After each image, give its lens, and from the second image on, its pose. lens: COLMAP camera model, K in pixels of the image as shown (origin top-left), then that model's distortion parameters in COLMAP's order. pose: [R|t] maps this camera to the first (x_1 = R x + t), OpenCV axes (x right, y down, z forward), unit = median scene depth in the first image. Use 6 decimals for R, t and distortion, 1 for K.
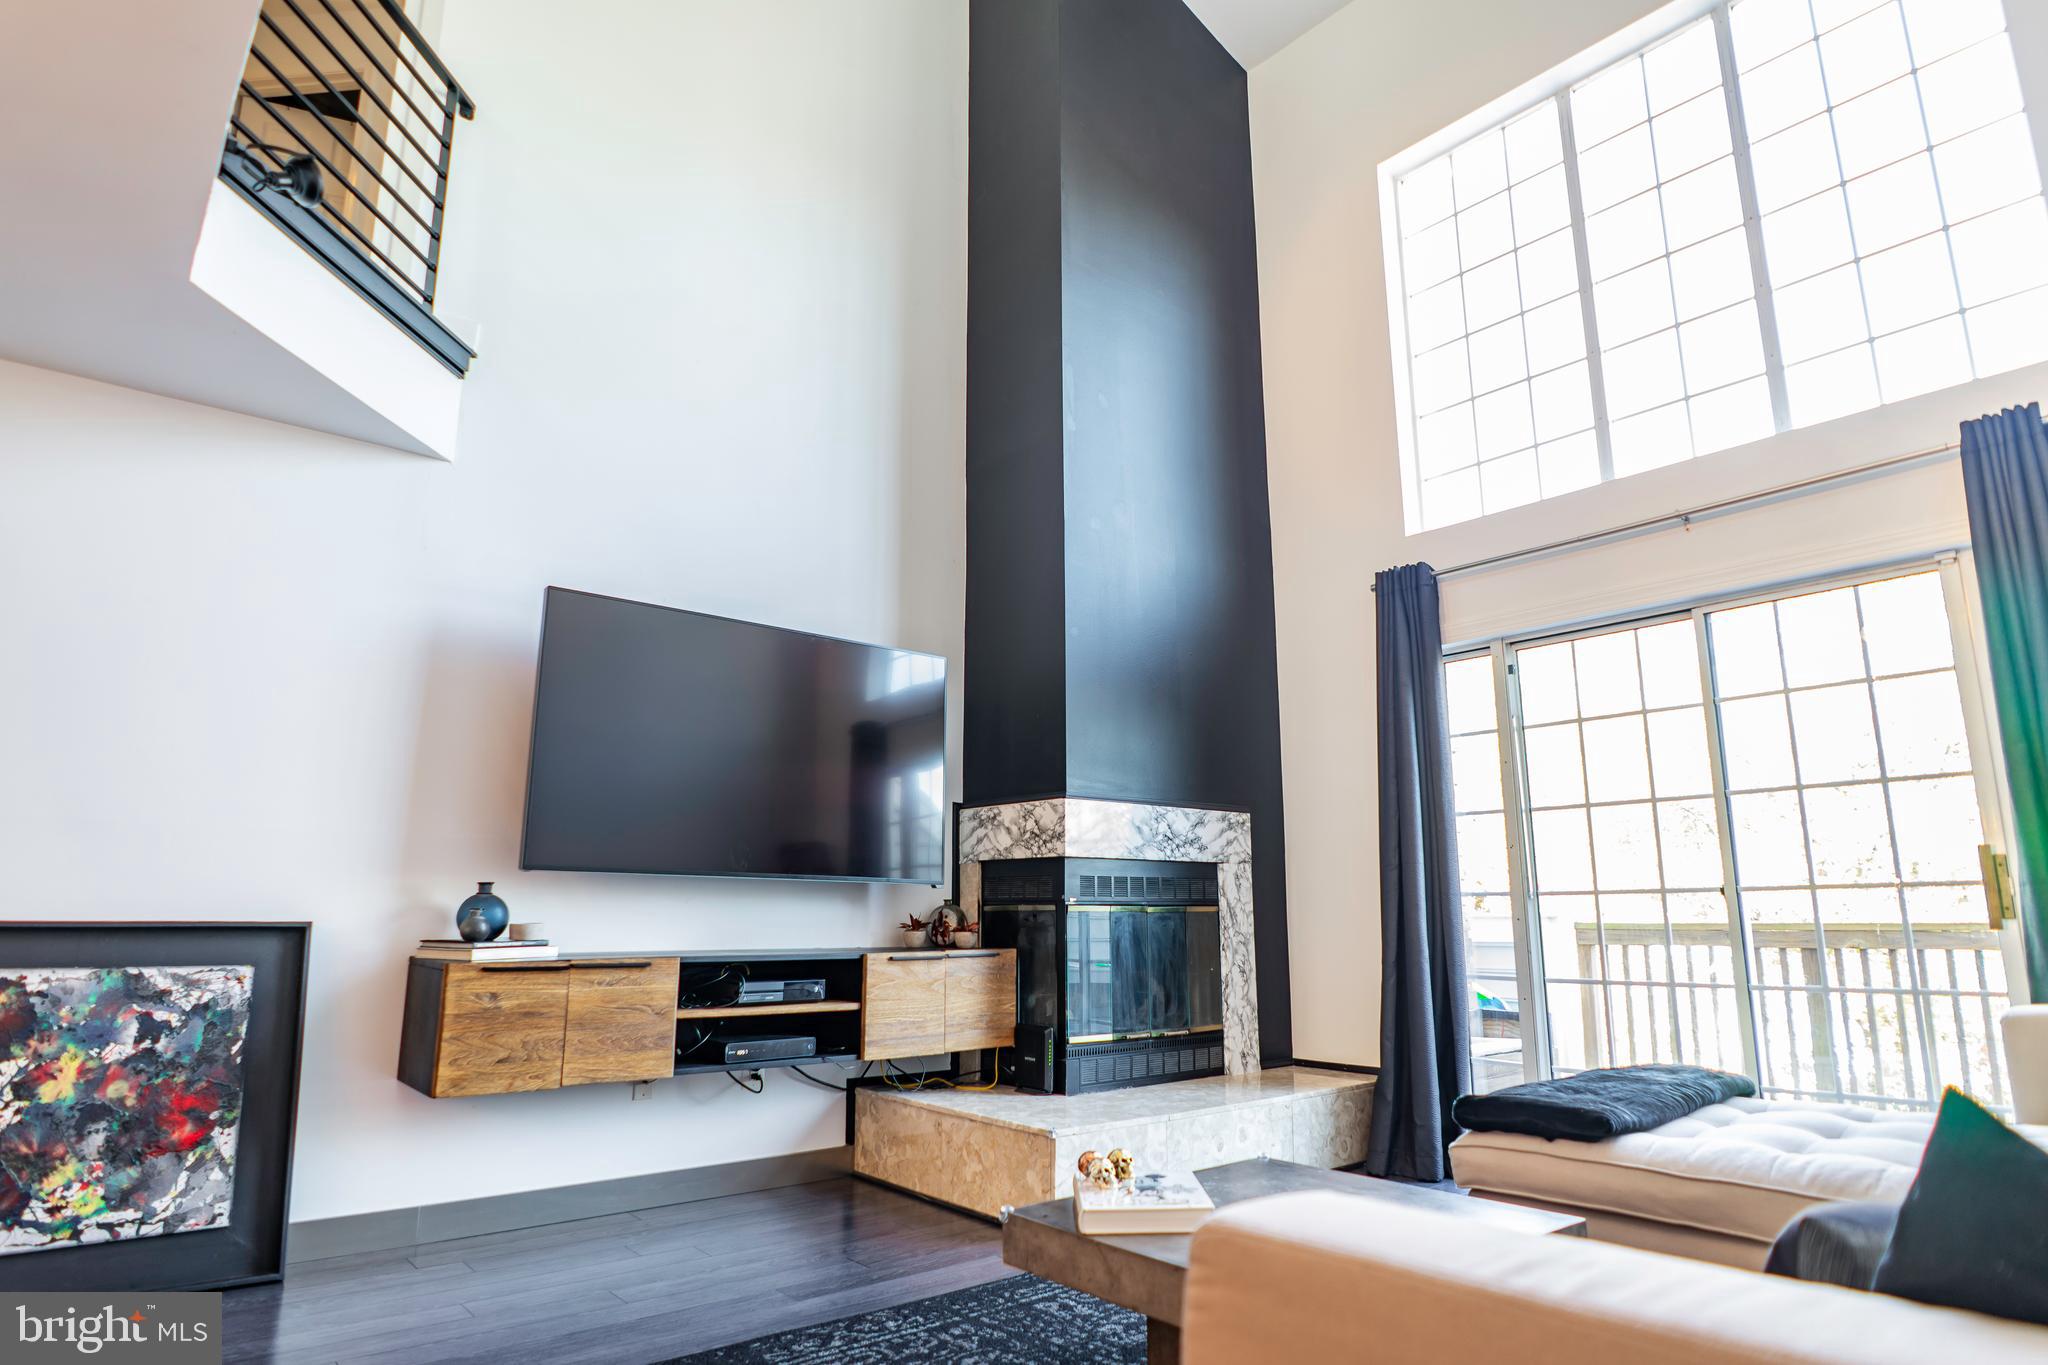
lens RADIAL K [[1180.6, 0, 1024.0], [0, 1180.6, 682.5], [0, 0, 1]] dist [0.000647, 0.001125]
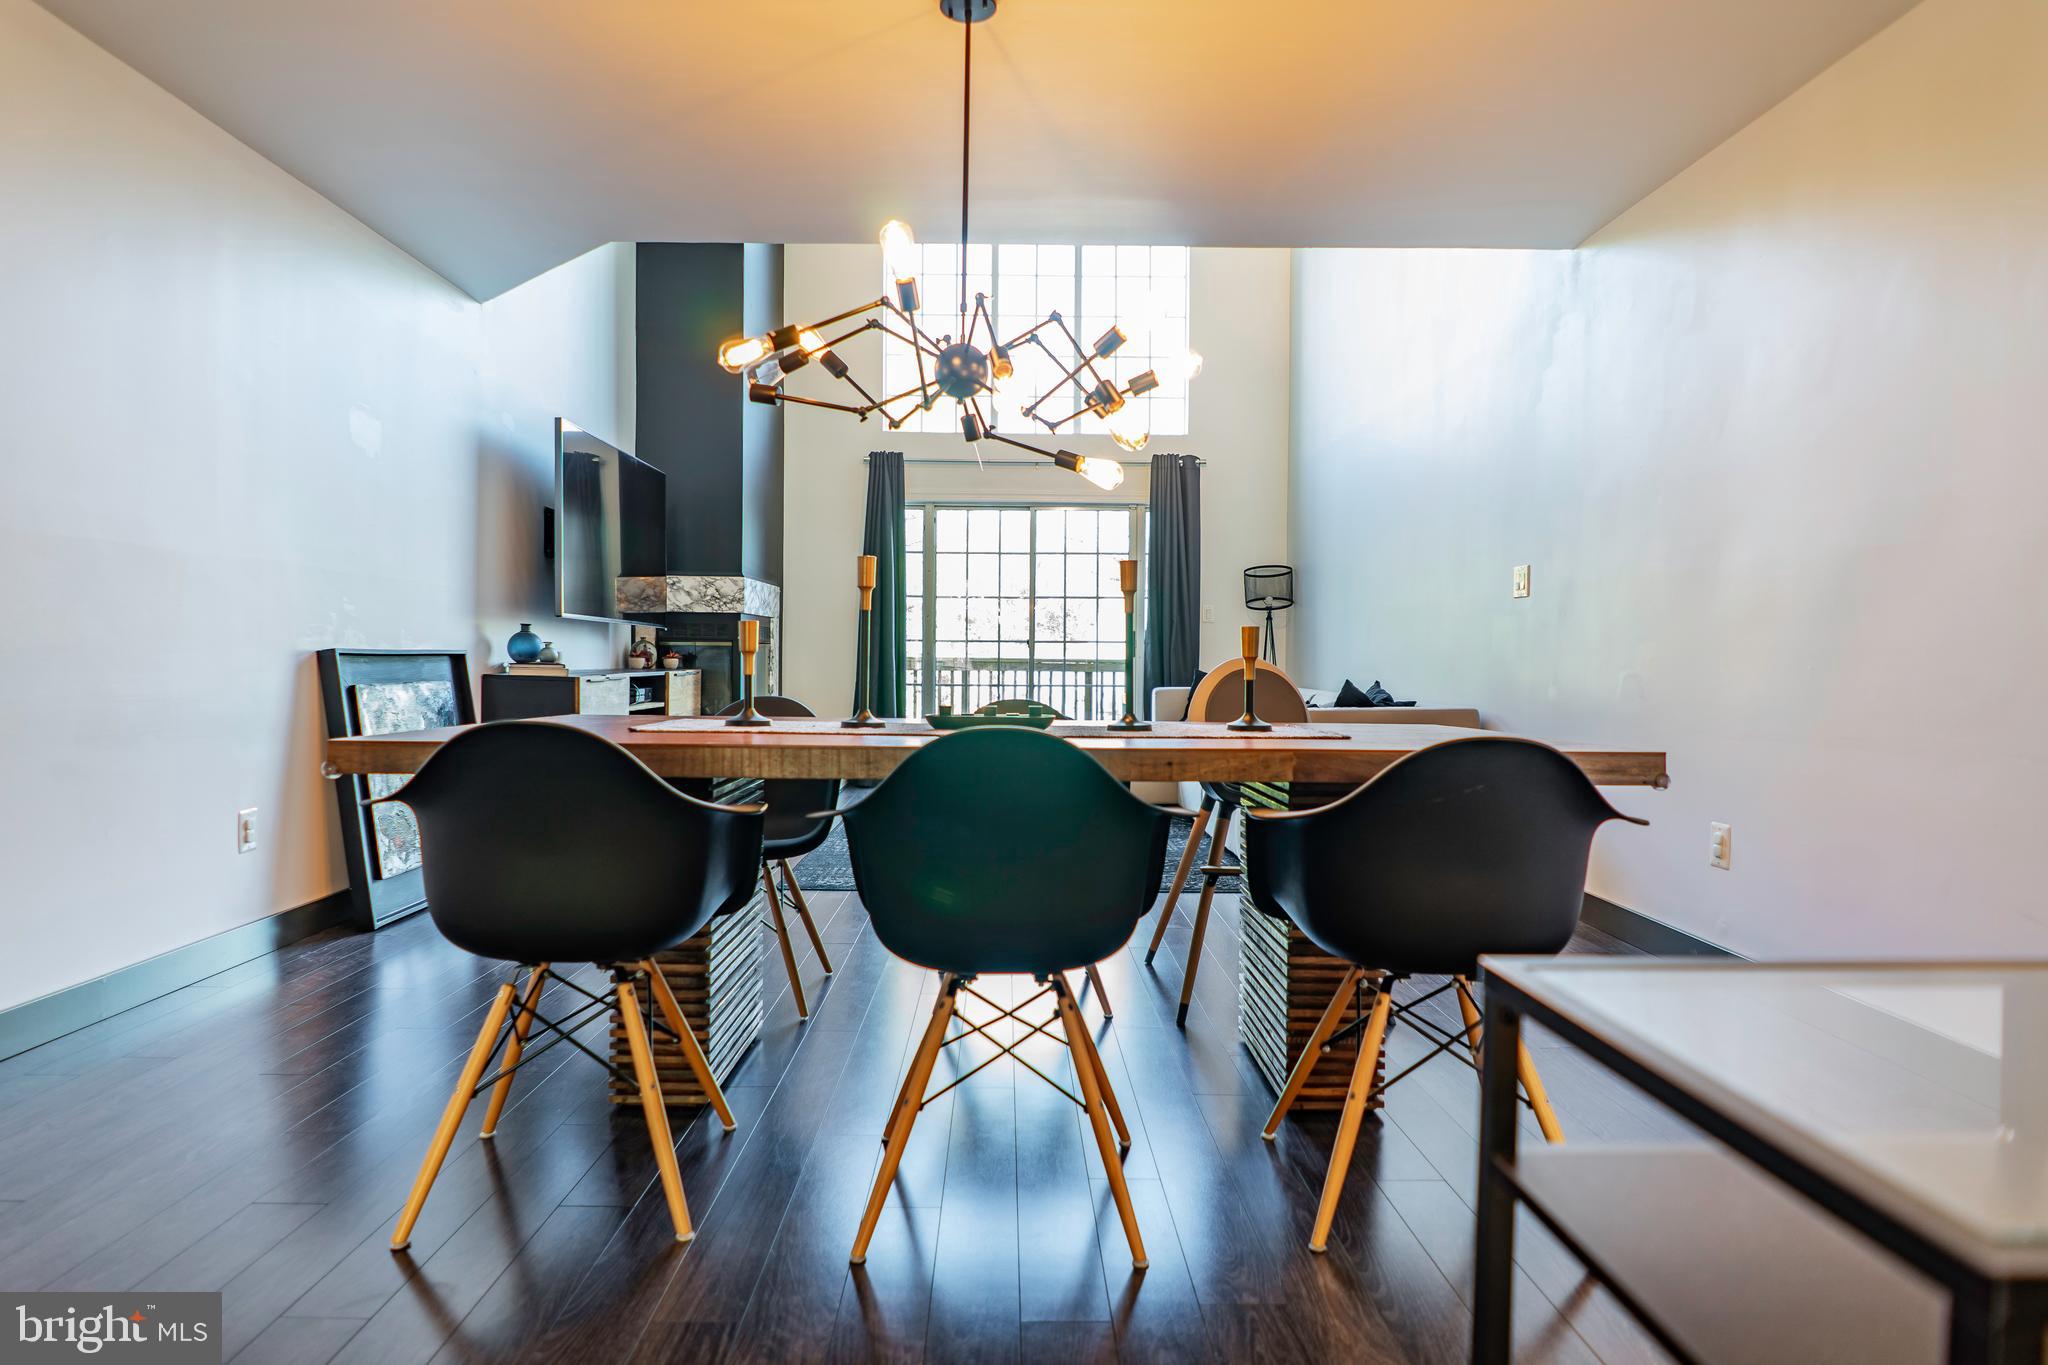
lens RADIAL K [[1187.5, 0, 1024.0], [0, 1187.5, 682.5], [0, 0, 1]] dist [-0.023404, -0.000624]
pose [[0.632095, -0.009822, 0.774829, -0.989954], [-0.165249, 0.975210, 0.147169, -0.062489], [-0.757066, -0.221064, 0.614802, -0.307860]]
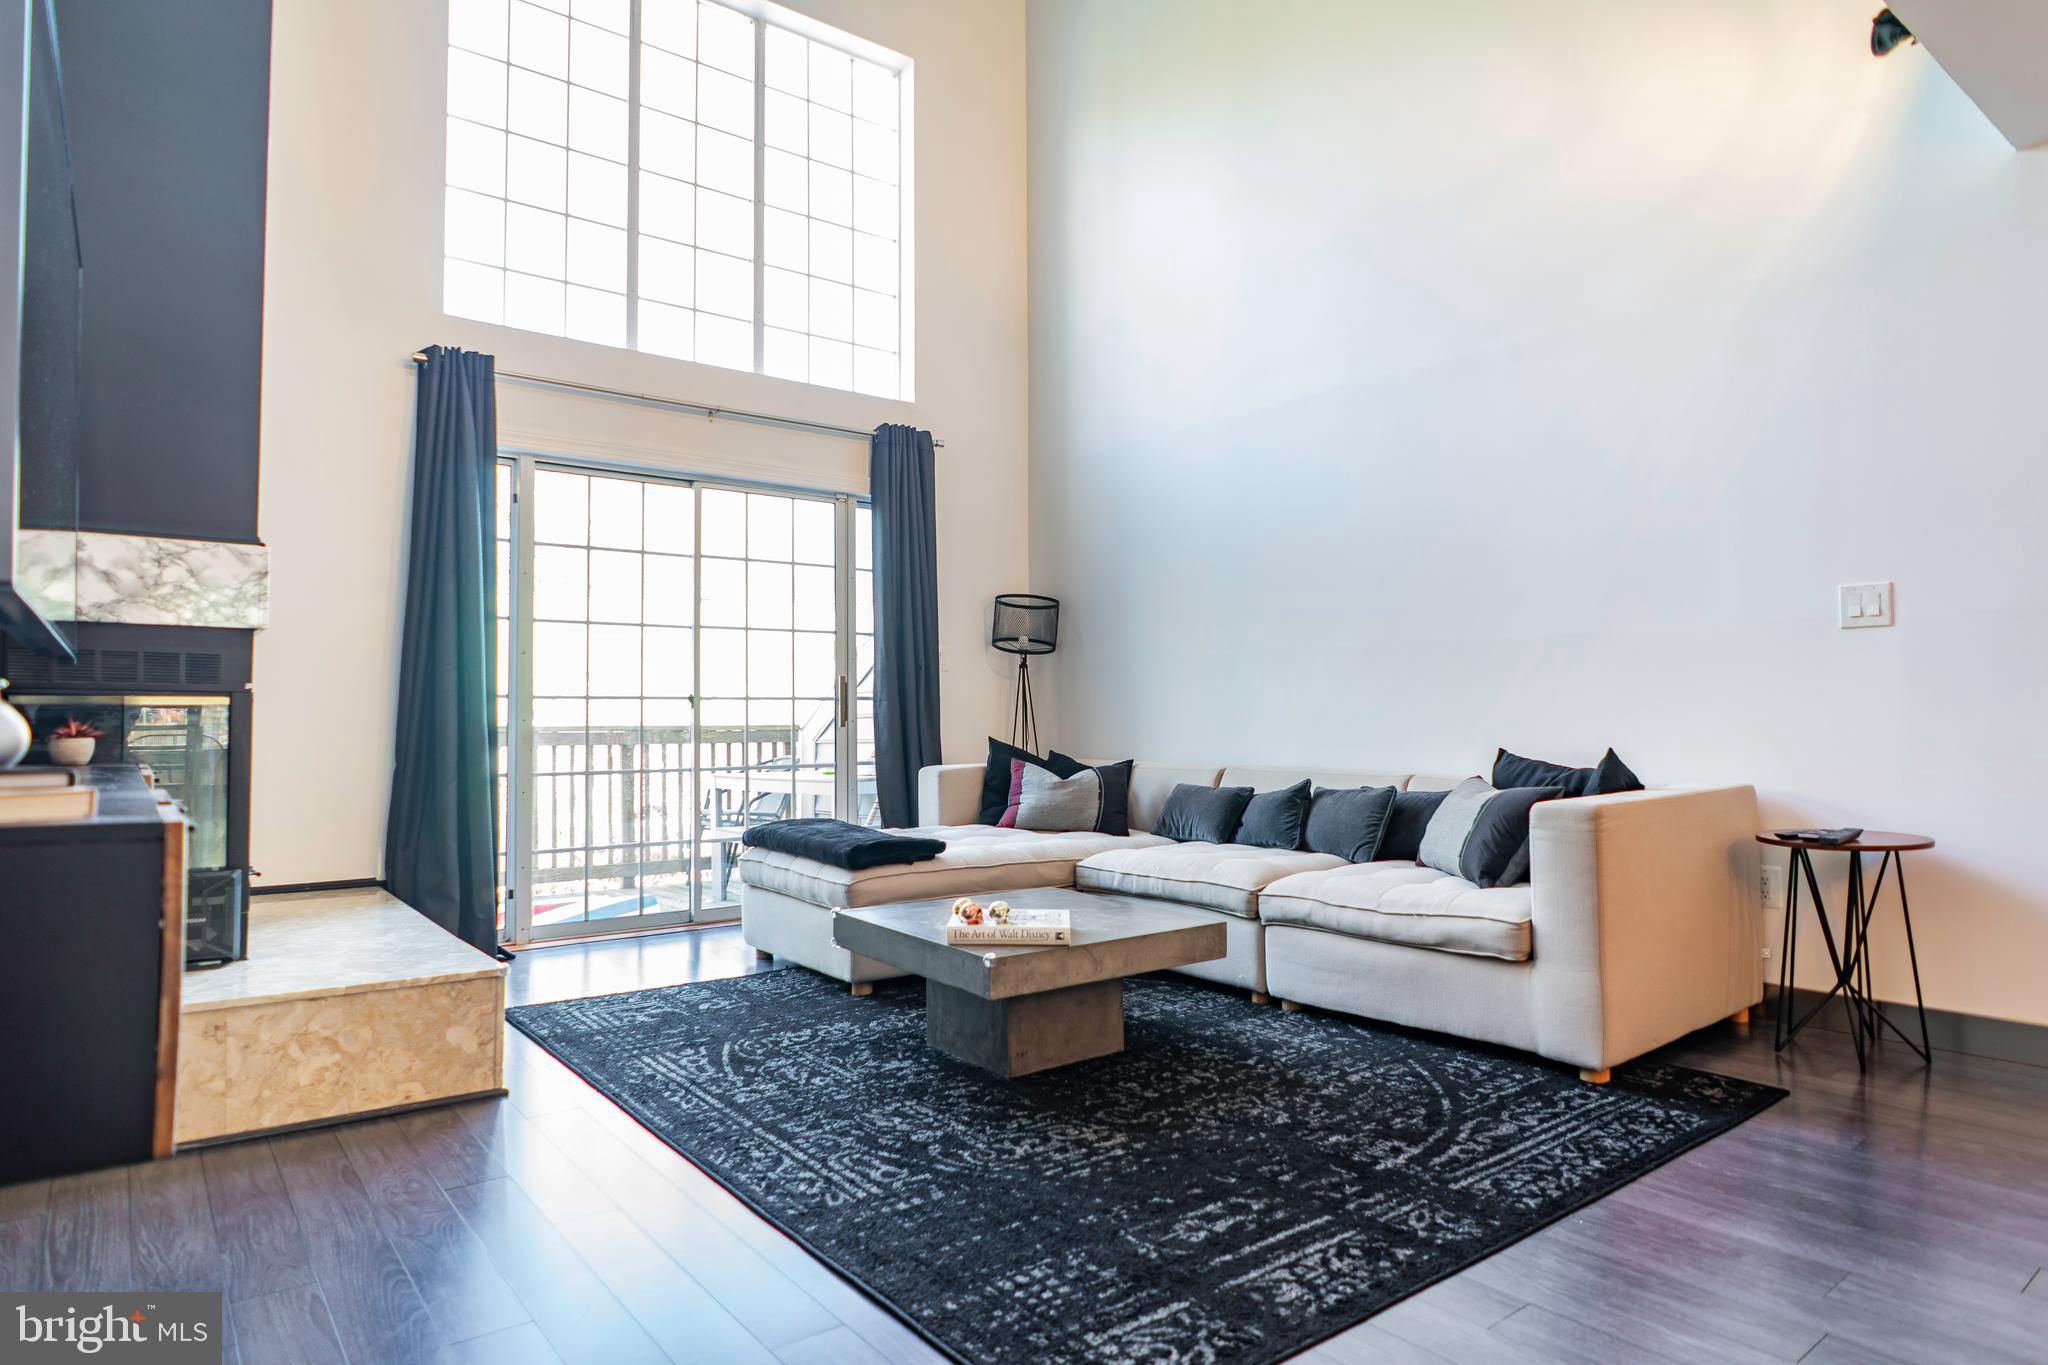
lens RADIAL K [[1180.6, 0, 1024.0], [0, 1180.6, 682.5], [0, 0, 1]] dist [0.000647, 0.001125]
pose [[0.034815, 0.034494, 0.998798, -0.656188], [-0.192652, 0.980891, -0.027161, 0.111788], [-0.980649, -0.191475, 0.040795, 0.532927]]
